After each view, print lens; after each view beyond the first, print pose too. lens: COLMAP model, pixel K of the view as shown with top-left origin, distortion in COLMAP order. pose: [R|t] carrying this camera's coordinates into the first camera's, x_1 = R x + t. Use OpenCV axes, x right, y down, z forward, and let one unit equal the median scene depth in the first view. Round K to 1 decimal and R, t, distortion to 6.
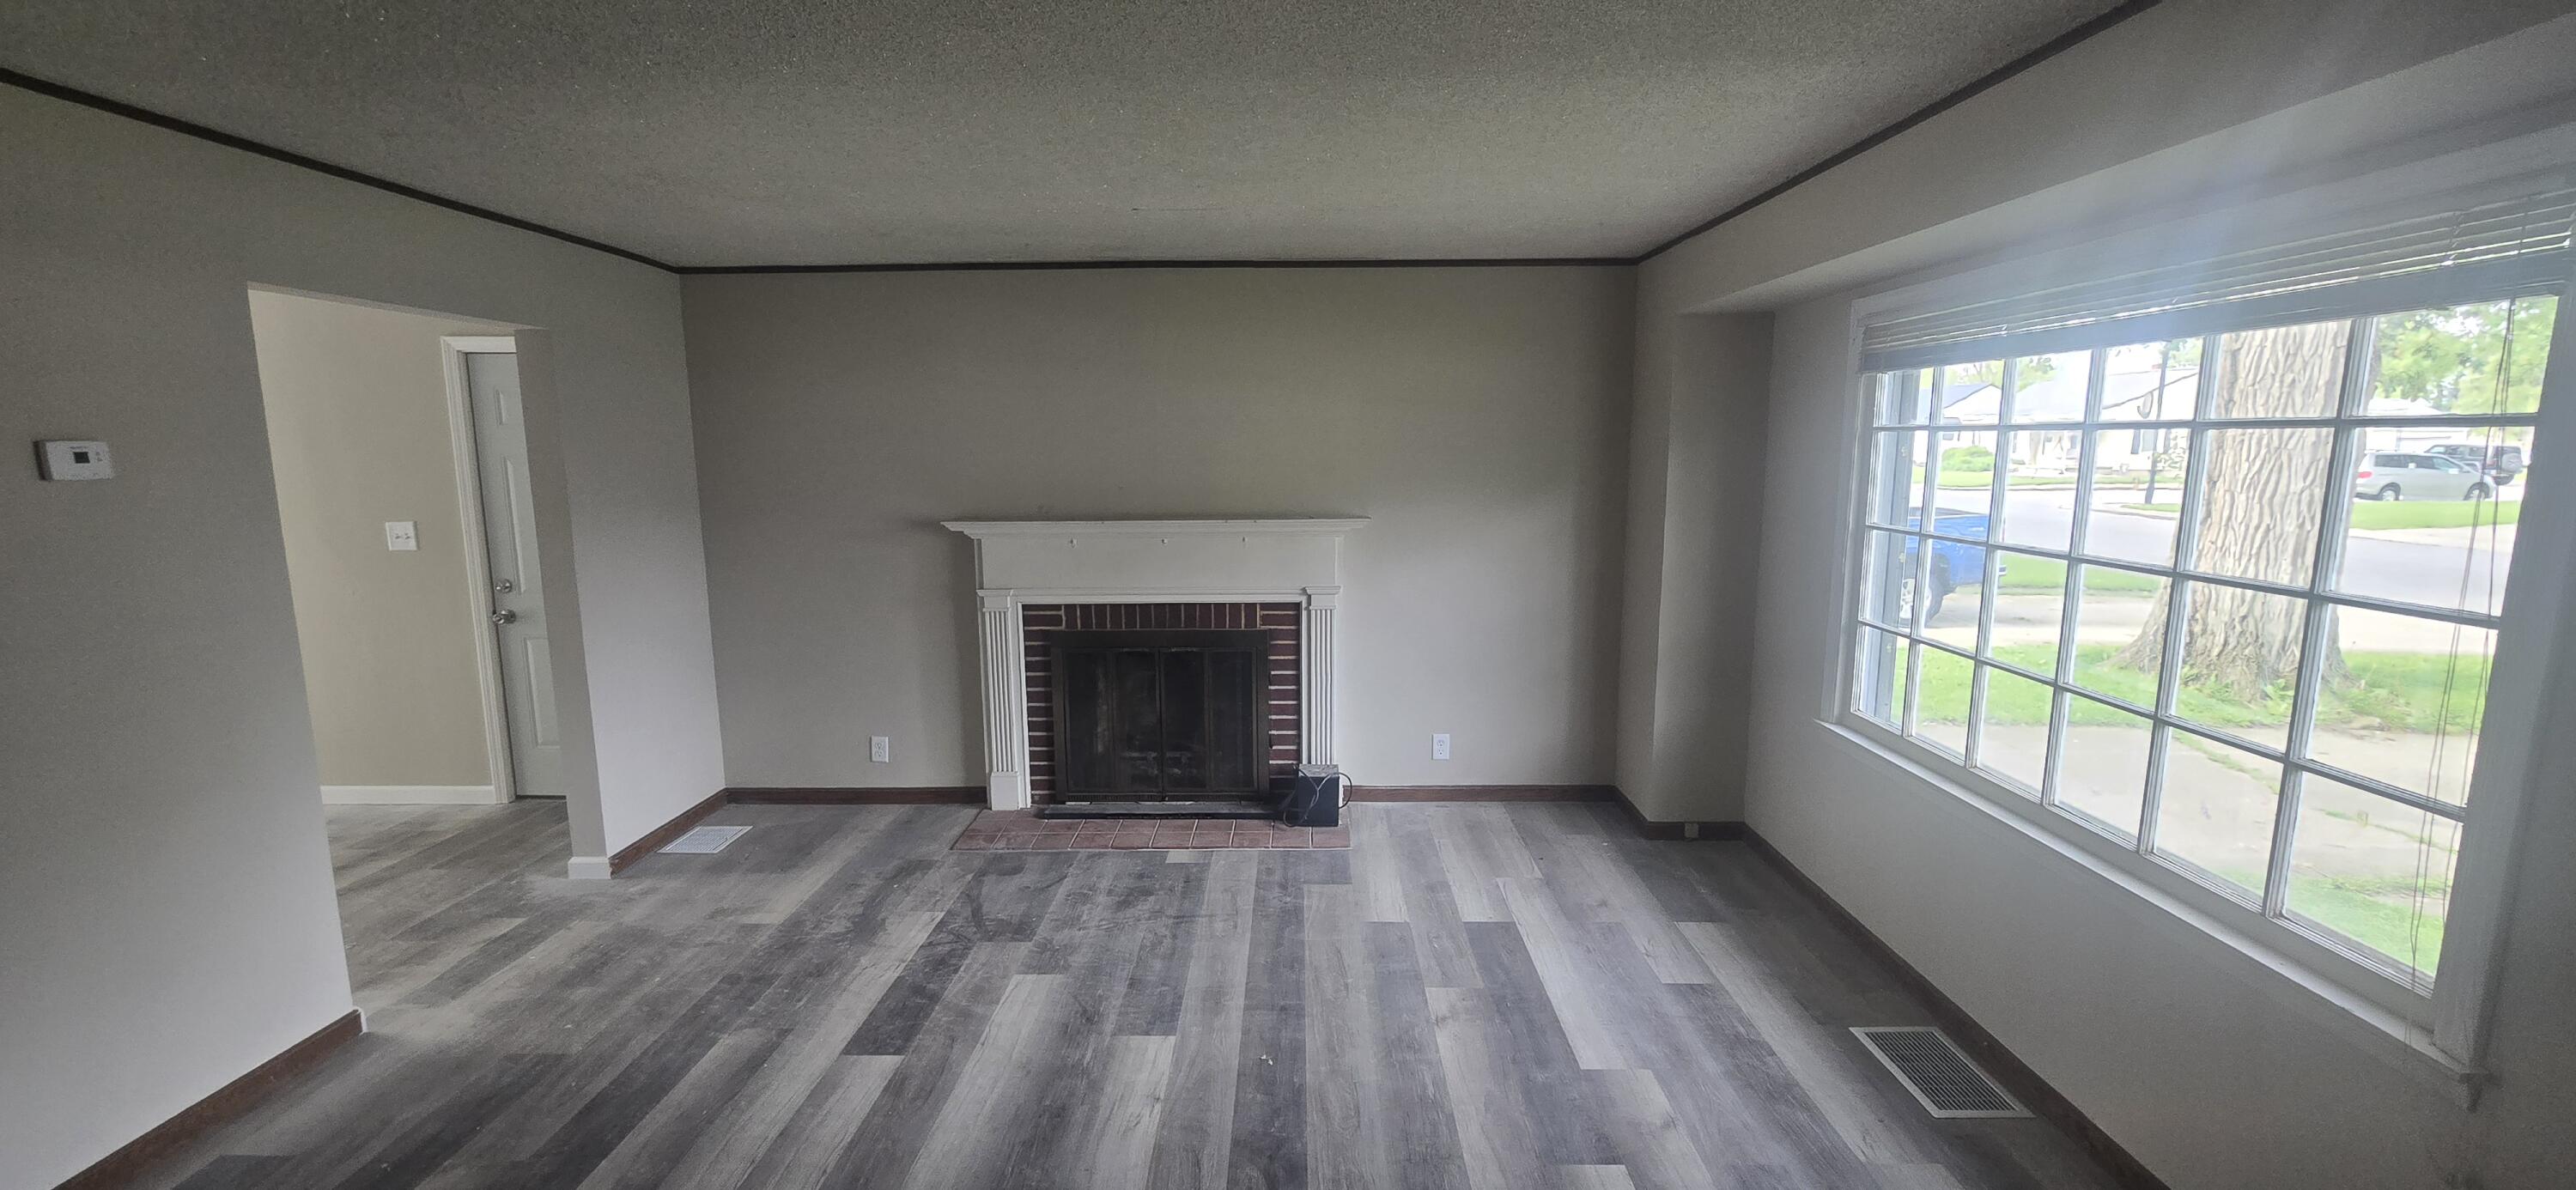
lens RADIAL K [[1041.9, 0, 1289.3], [0, 1041.9, 598.6], [0, 0, 1]] dist [0.003647, 0.000681]
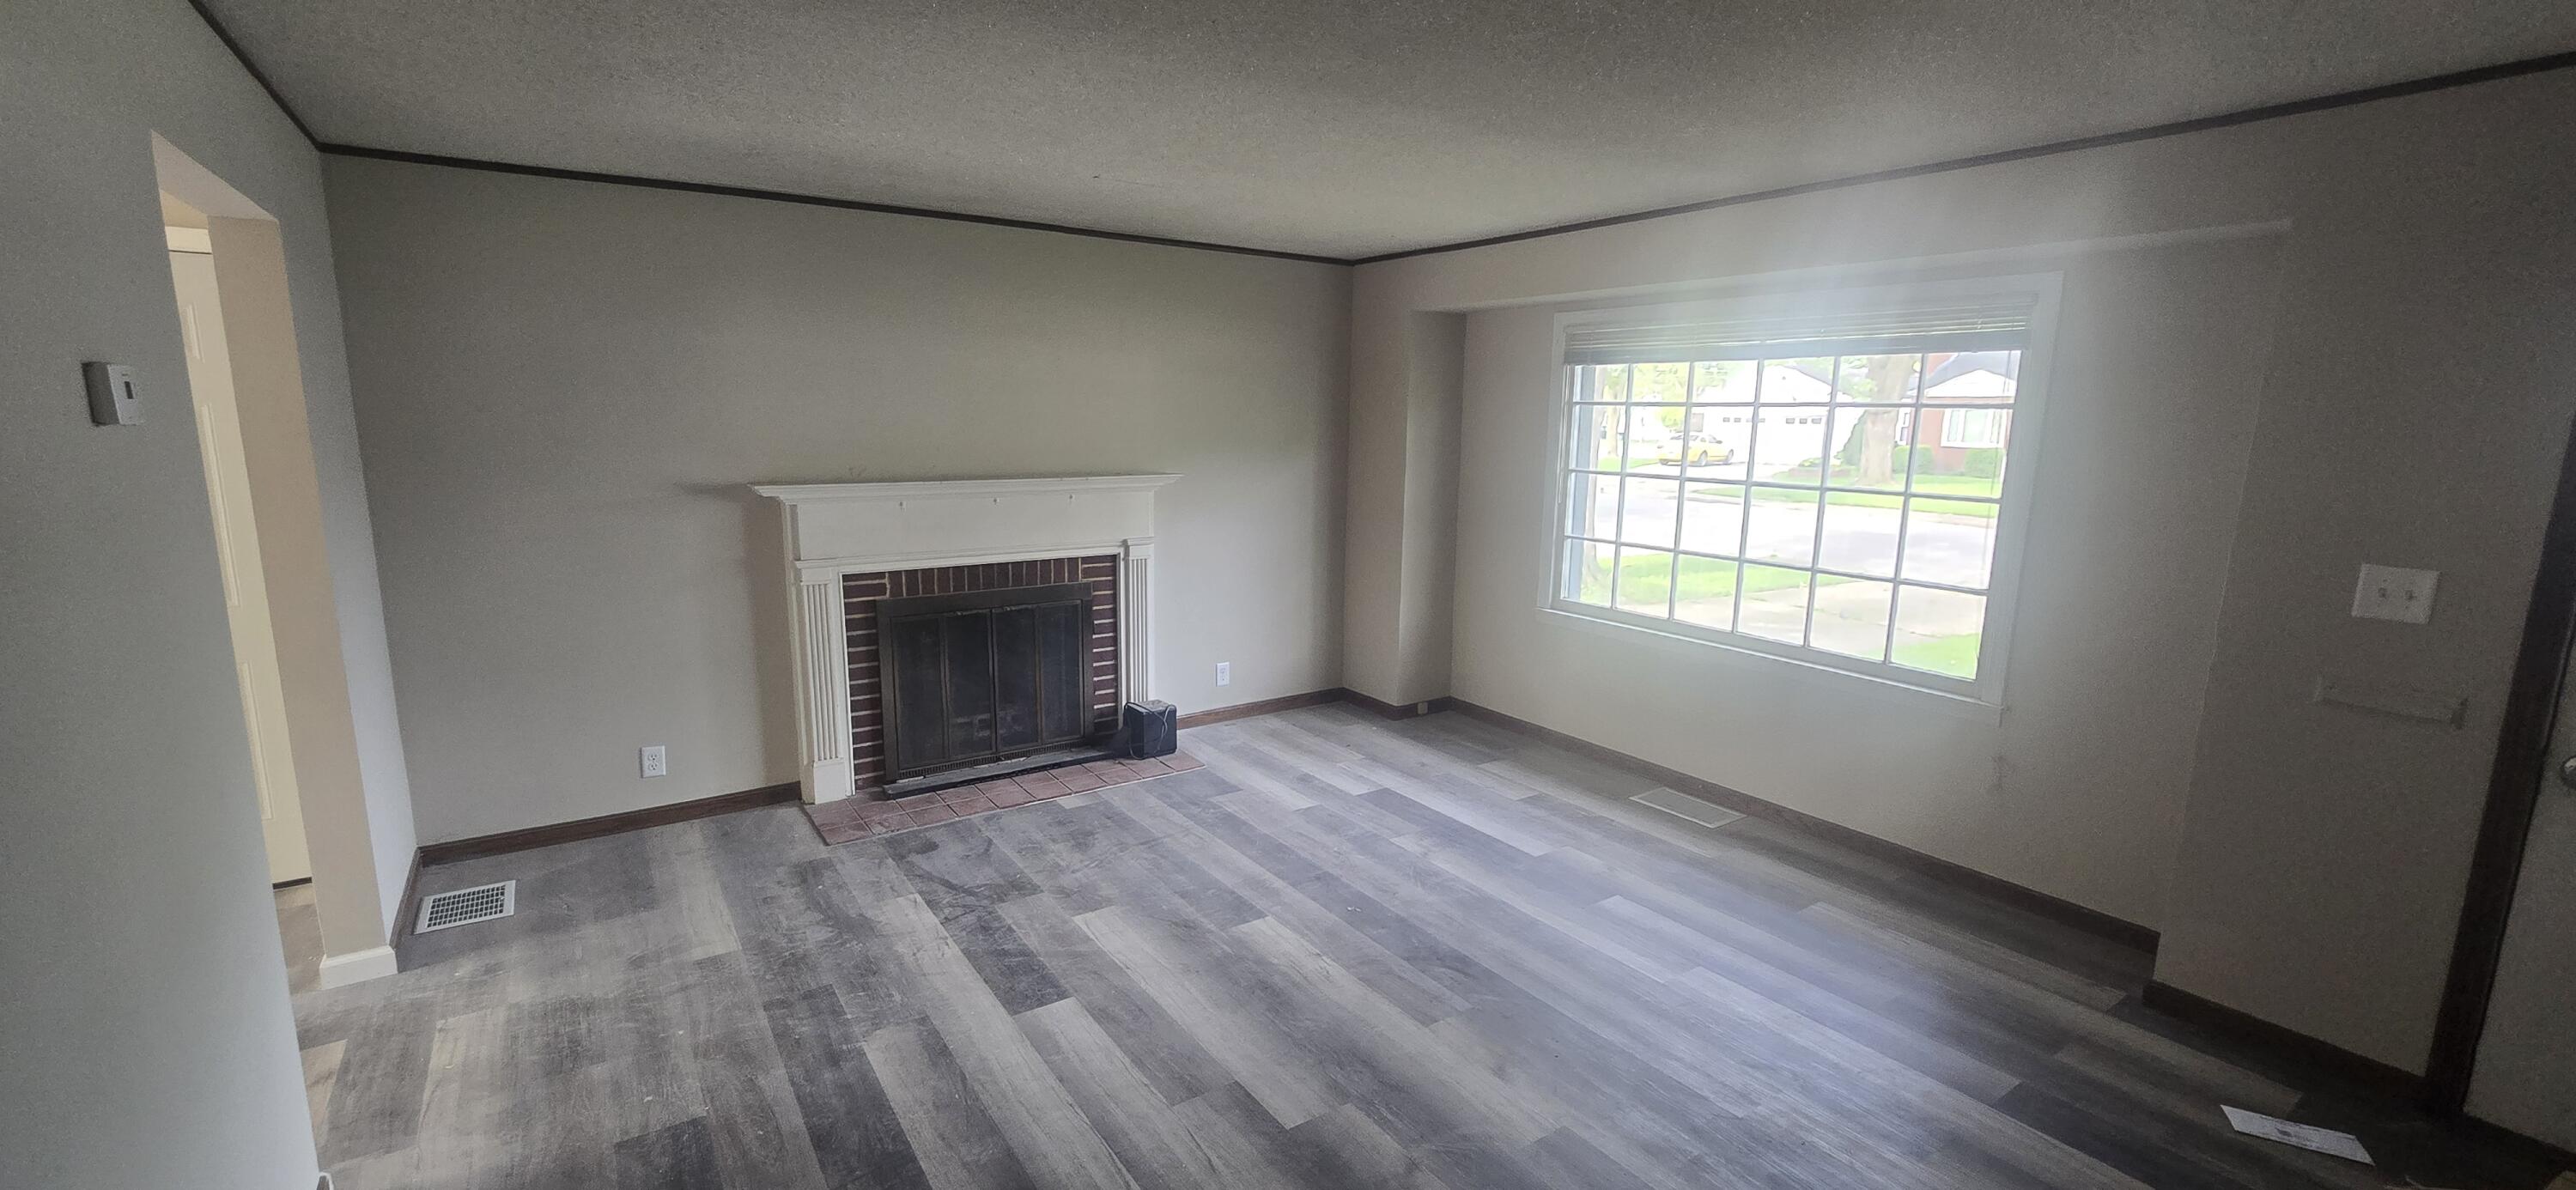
lens RADIAL K [[1041.9, 0, 1280.3], [0, 1041.9, 597.6], [0, 0, 1]] dist [0.003647, 0.000681]
pose [[0.818346, -0.084399, 0.568495, -0.519363], [0.066509, 0.996420, 0.052190, 0.003808], [-0.570864, -0.004899, 0.821030, 0.028521]]
